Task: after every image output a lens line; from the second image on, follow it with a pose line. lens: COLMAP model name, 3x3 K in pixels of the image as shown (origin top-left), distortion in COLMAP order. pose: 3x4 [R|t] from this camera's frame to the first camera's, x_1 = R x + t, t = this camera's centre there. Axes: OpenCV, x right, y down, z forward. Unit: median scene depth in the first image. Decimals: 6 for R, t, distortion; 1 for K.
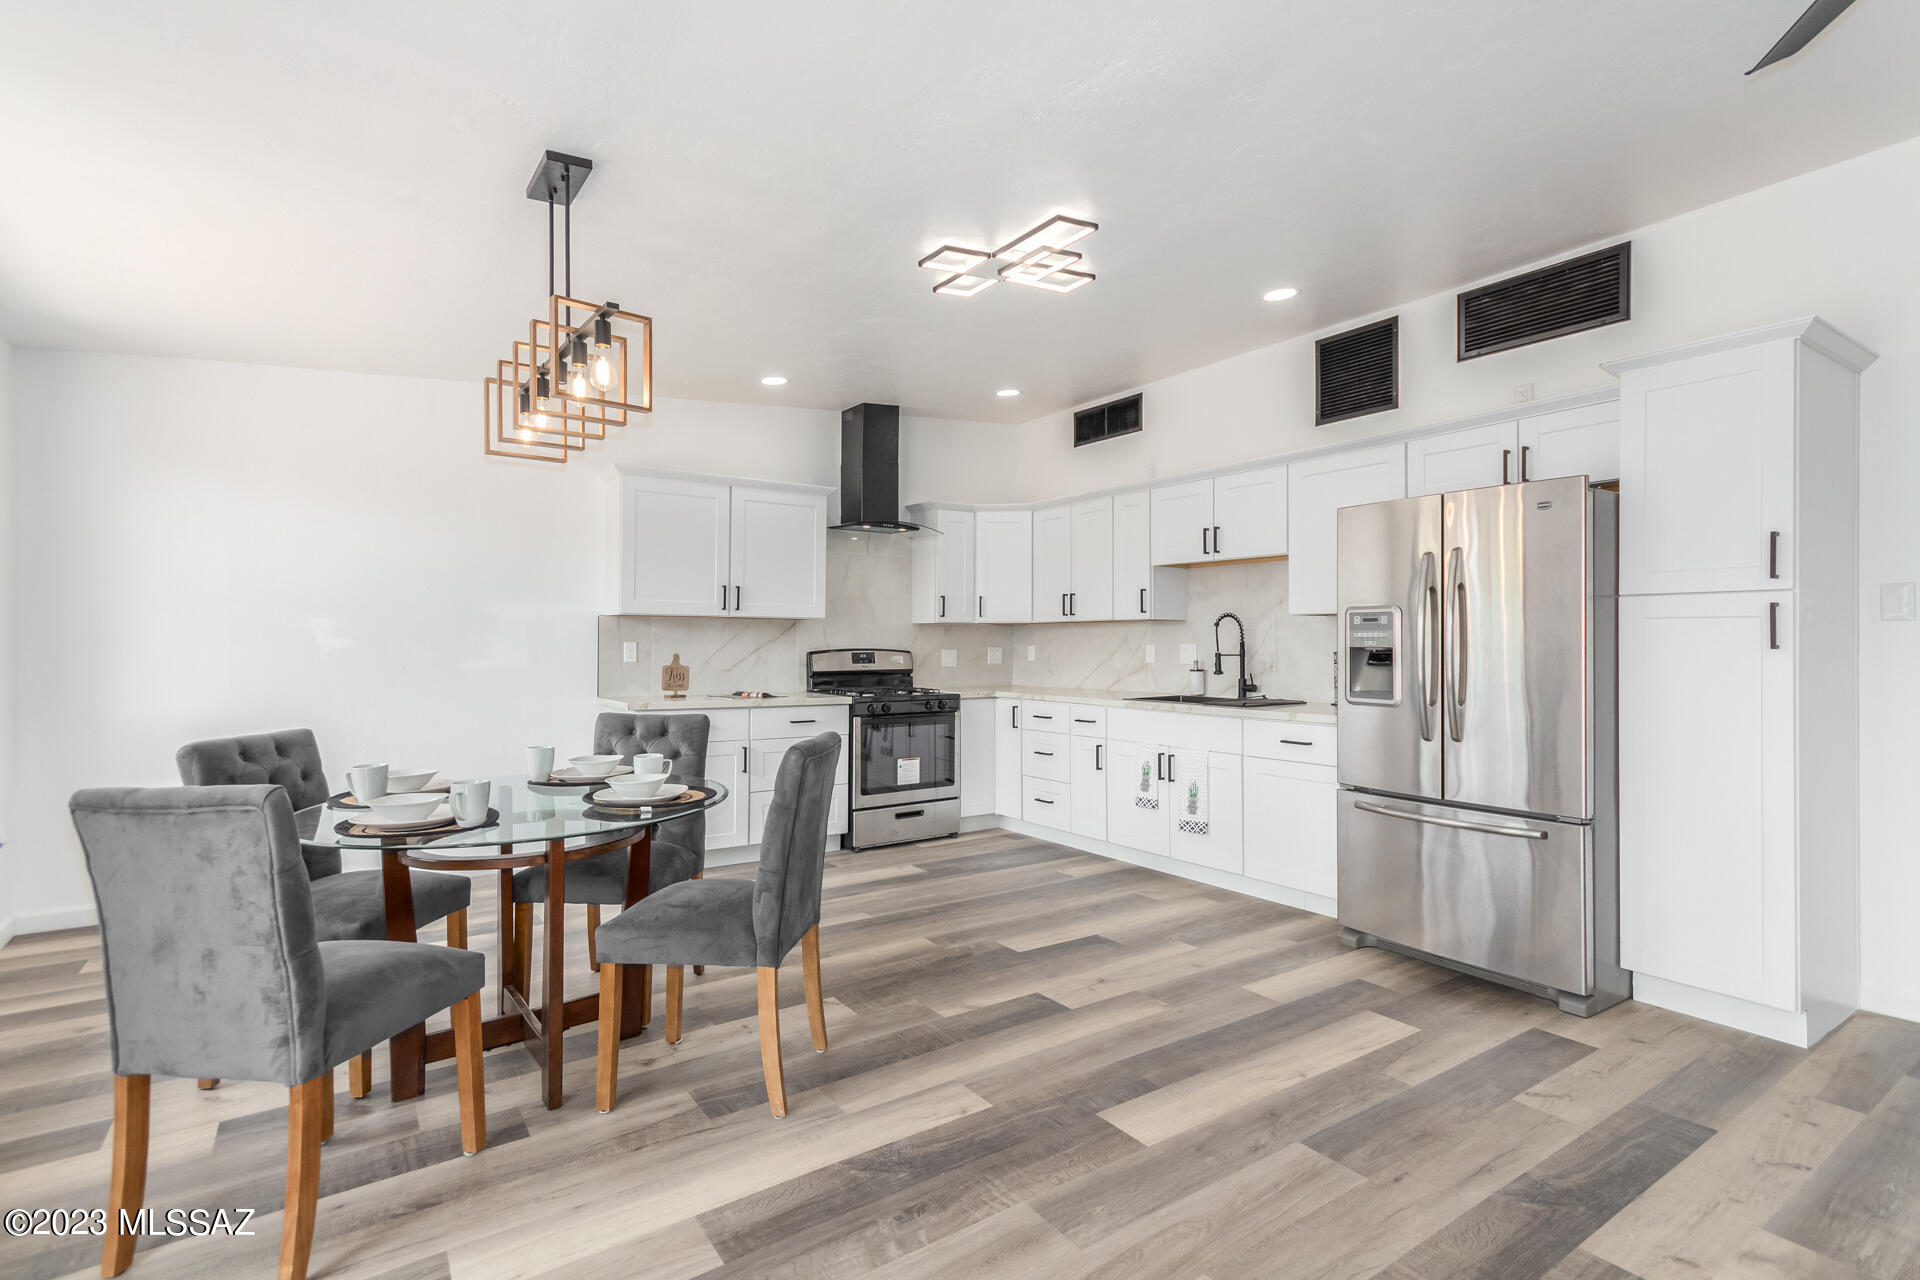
lens RADIAL K [[911.0, 0, 957.6], [0, 911.0, 642.6], [0, 0, 1]] dist [0.001325, 0.000541]
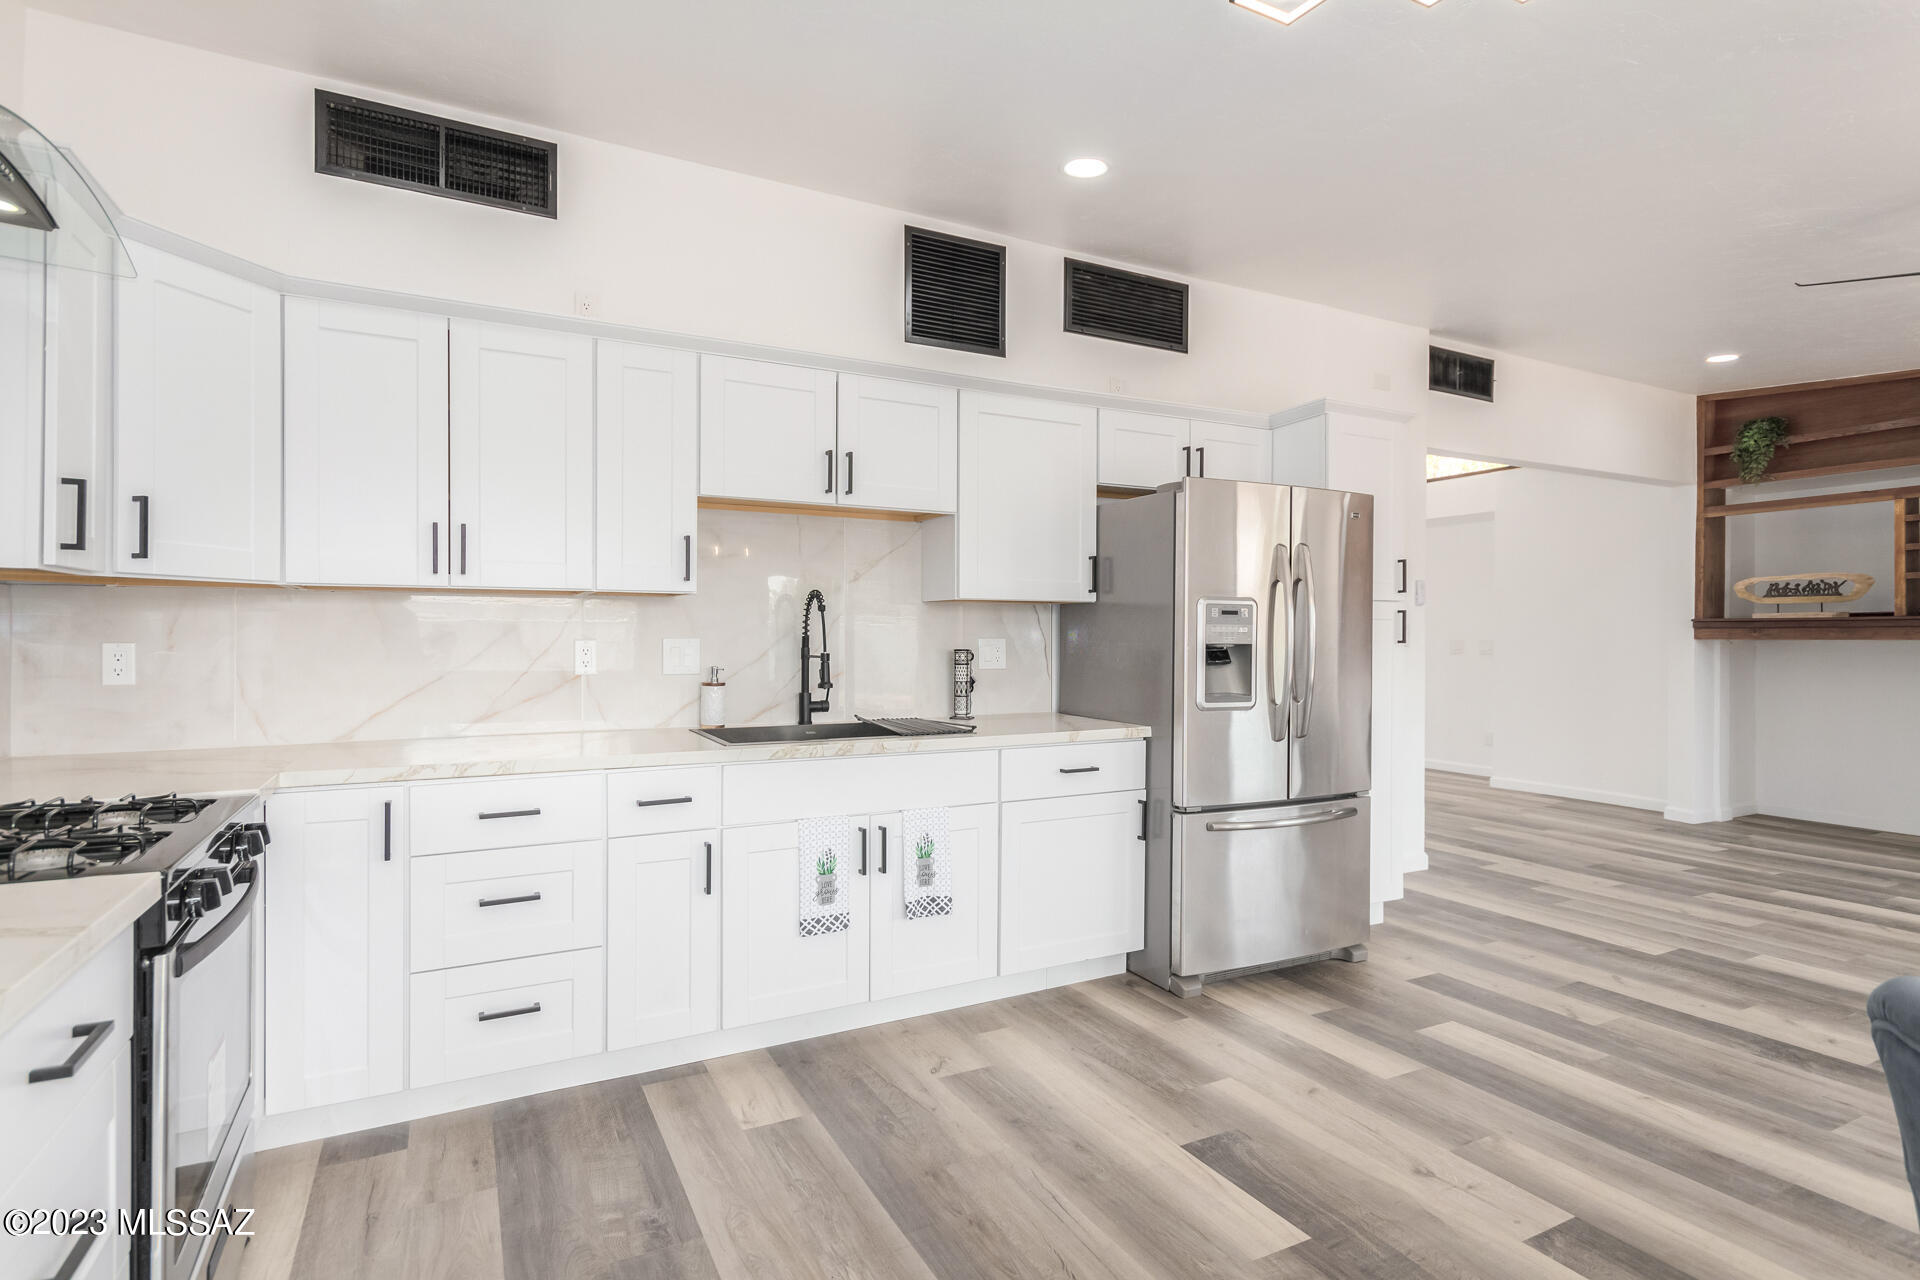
lens RADIAL K [[980.9, 0, 955.6], [0, 980.9, 643.4], [0, 0, 1]] dist [0.005326, 0.000401]
pose [[0.110336, -0.005848, 0.993877, -0.488101], [-0.003840, 0.999973, 0.006310, -0.000113], [-0.993887, -0.004513, 0.110310, 1.096119]]
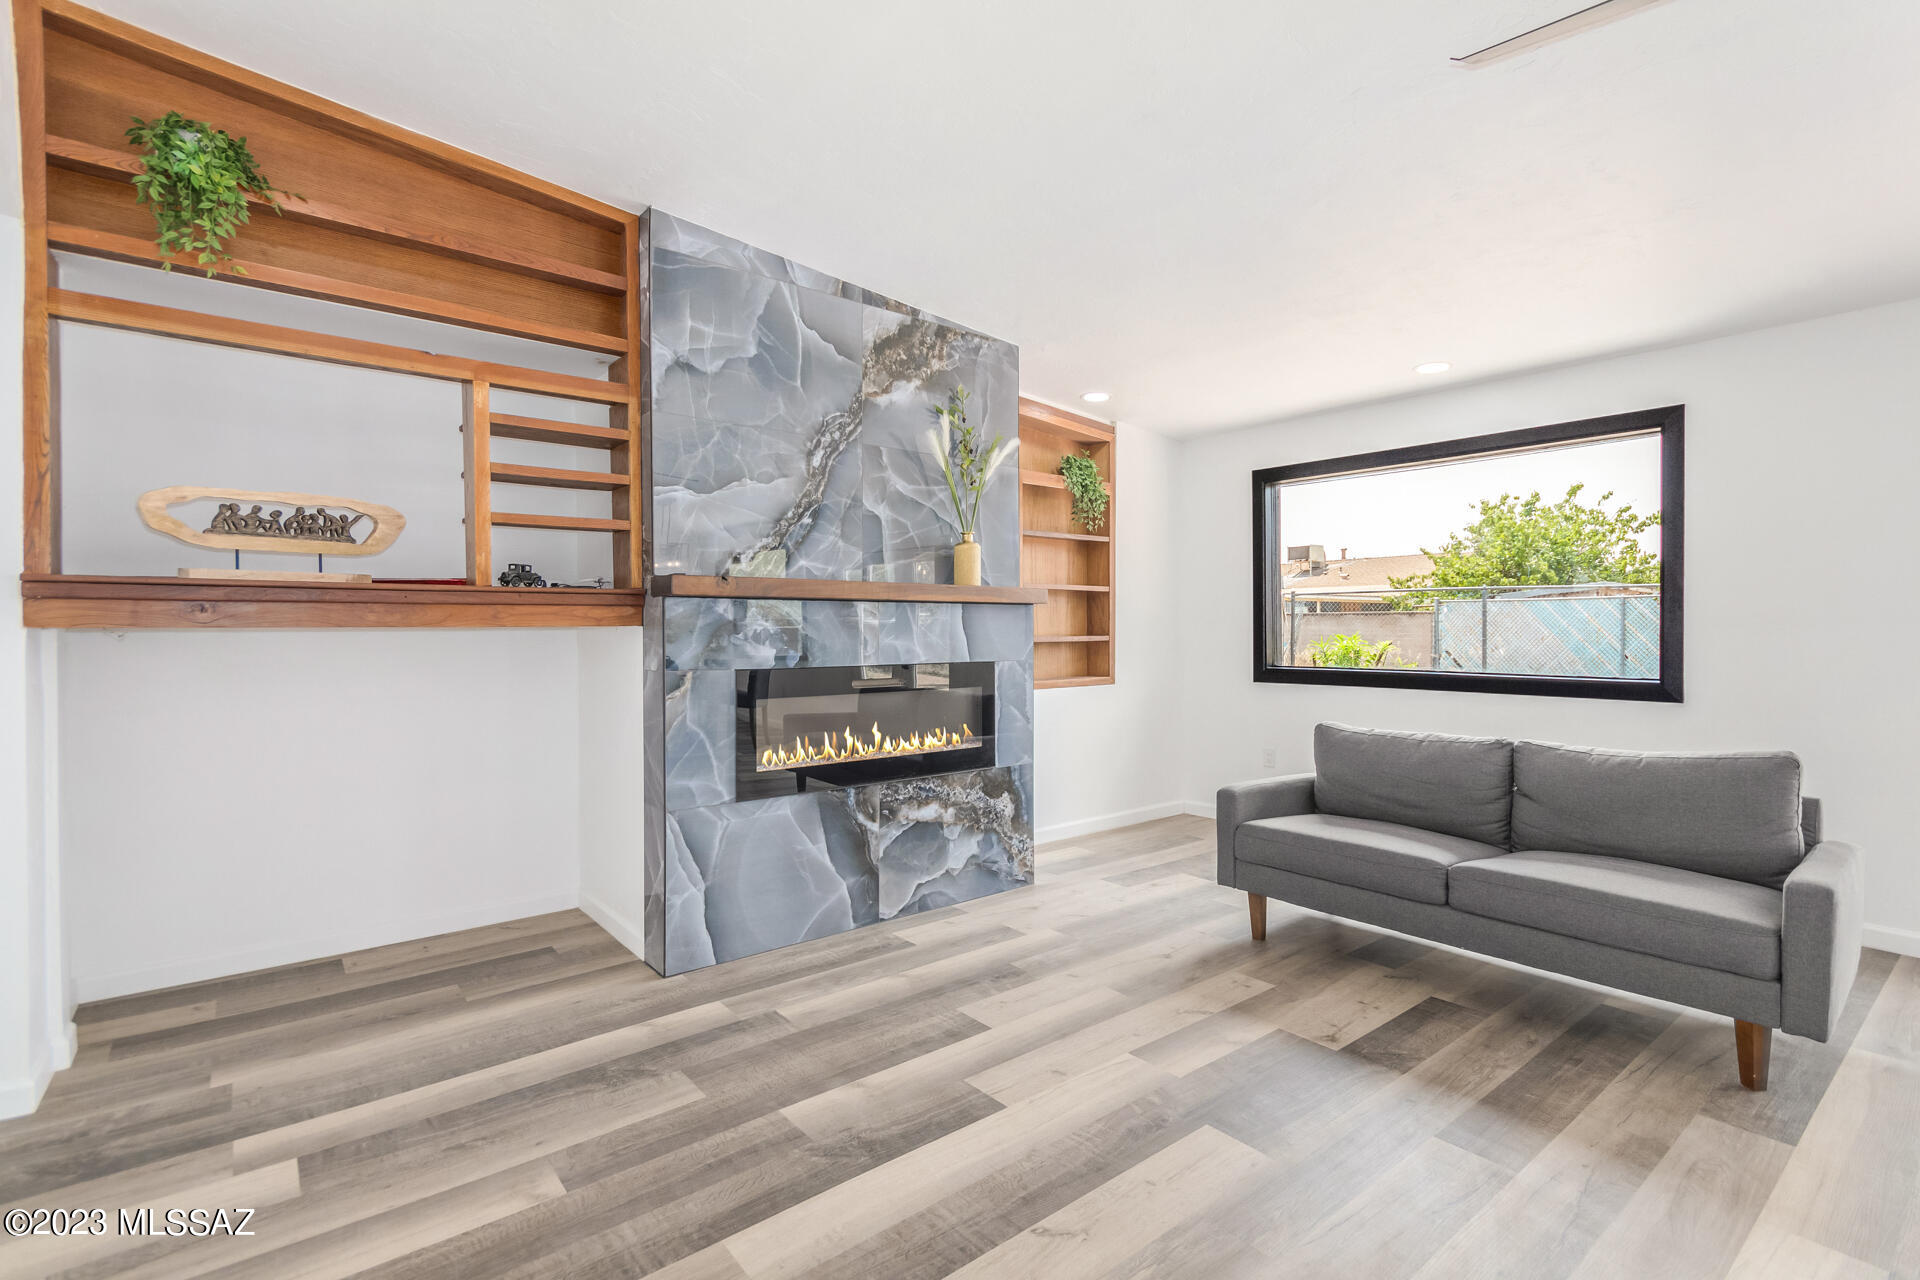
lens RADIAL K [[895.7, 0, 960.0], [0, 895.7, 640.0], [0, 0, 1]] dist [0.001083, 0.000335]
pose [[-0.996520, 0.003227, -0.083296, 0.815353], [0.001938, 0.999877, 0.015547, -0.000656], [0.083336, 0.015331, -0.996404, 0.647872]]
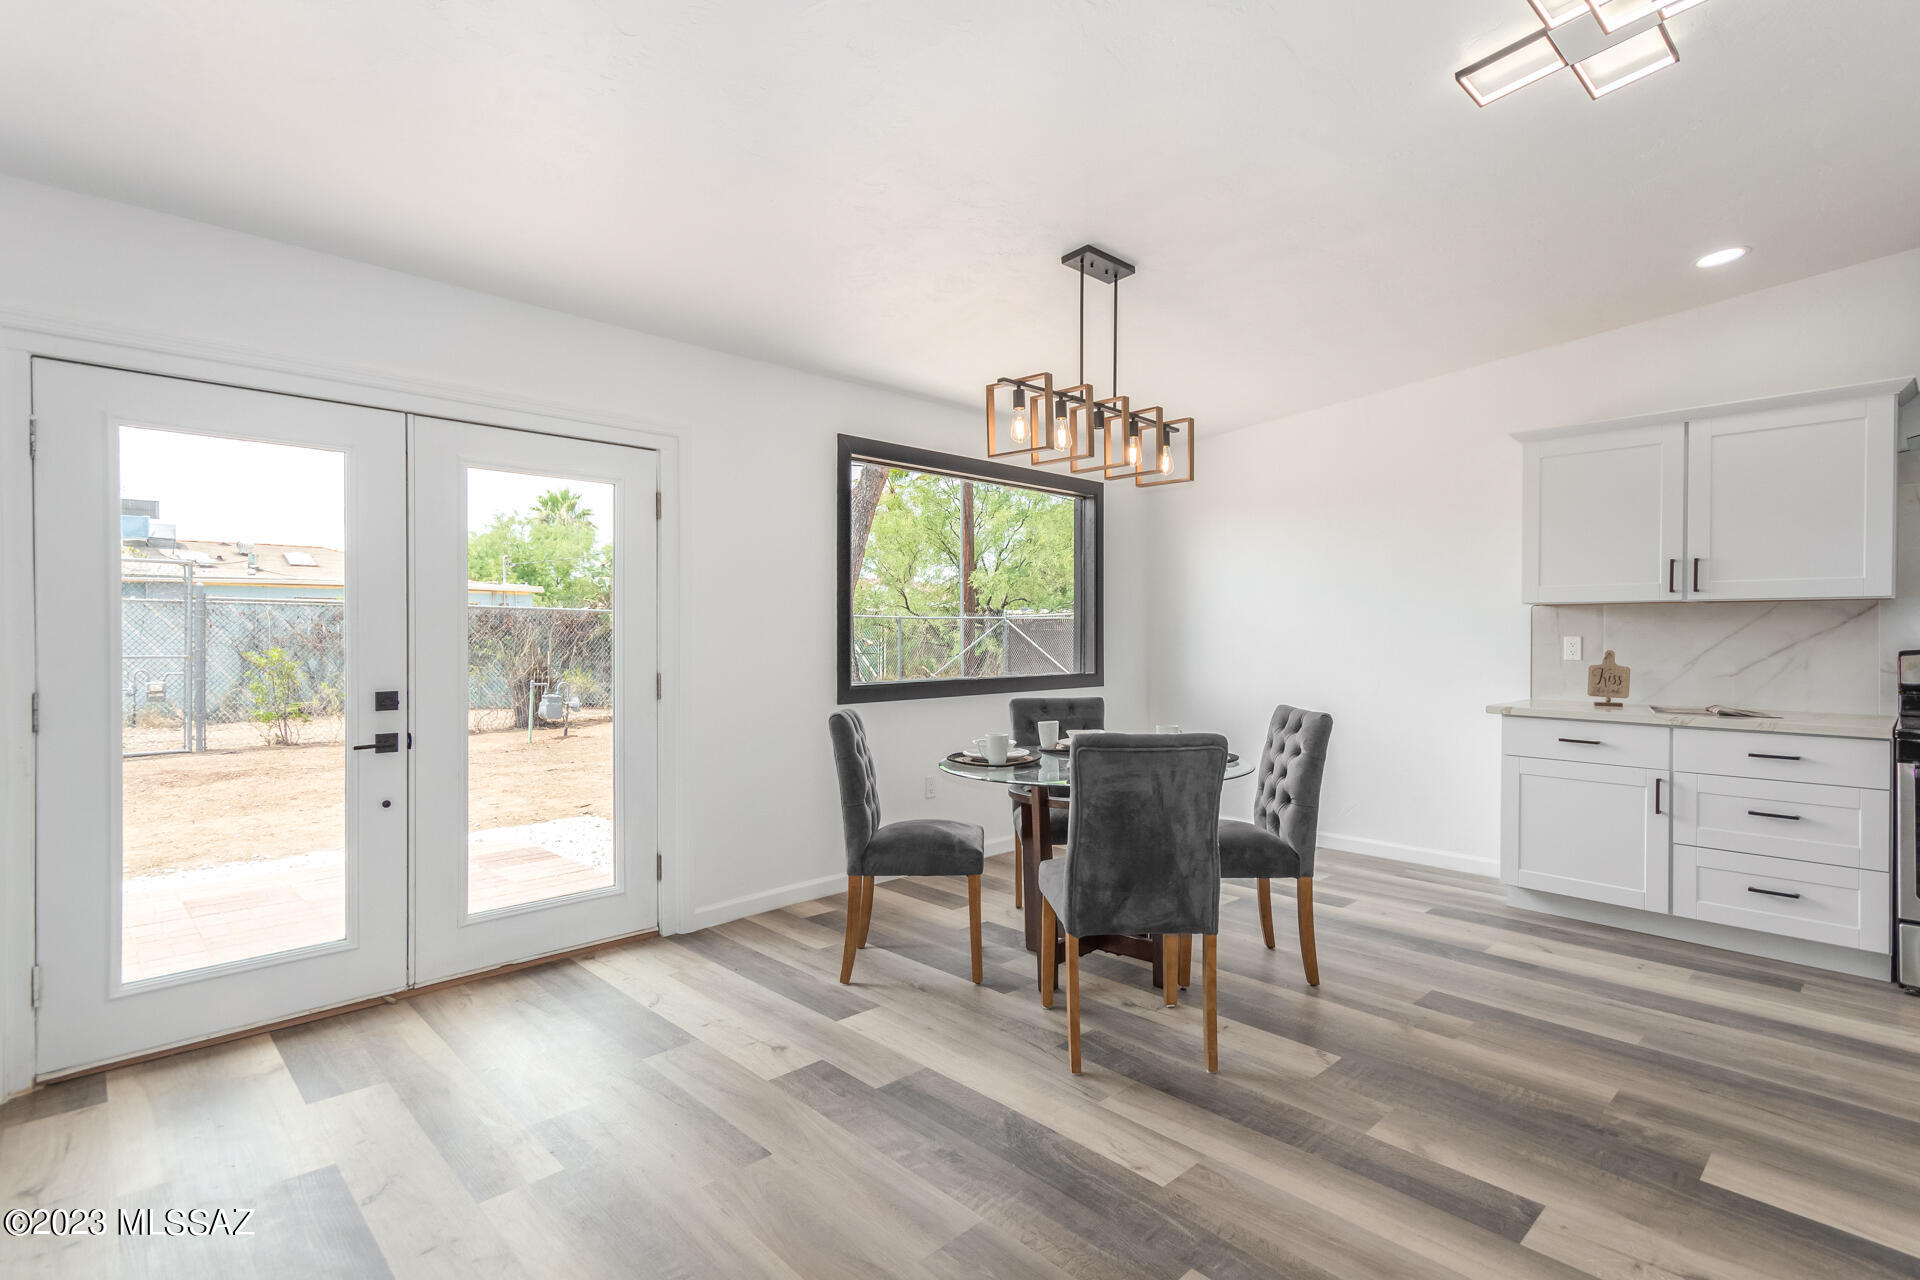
lens RADIAL K [[911.0, 0, 957.6], [0, 911.0, 642.6], [0, 0, 1]] dist [0.001325, 0.000541]
pose [[0.153366, 0.005234, -0.988156, 0.536669], [0.000994, 0.999985, 0.005451, 0.000230], [0.988169, -0.001819, 0.153359, 0.436614]]
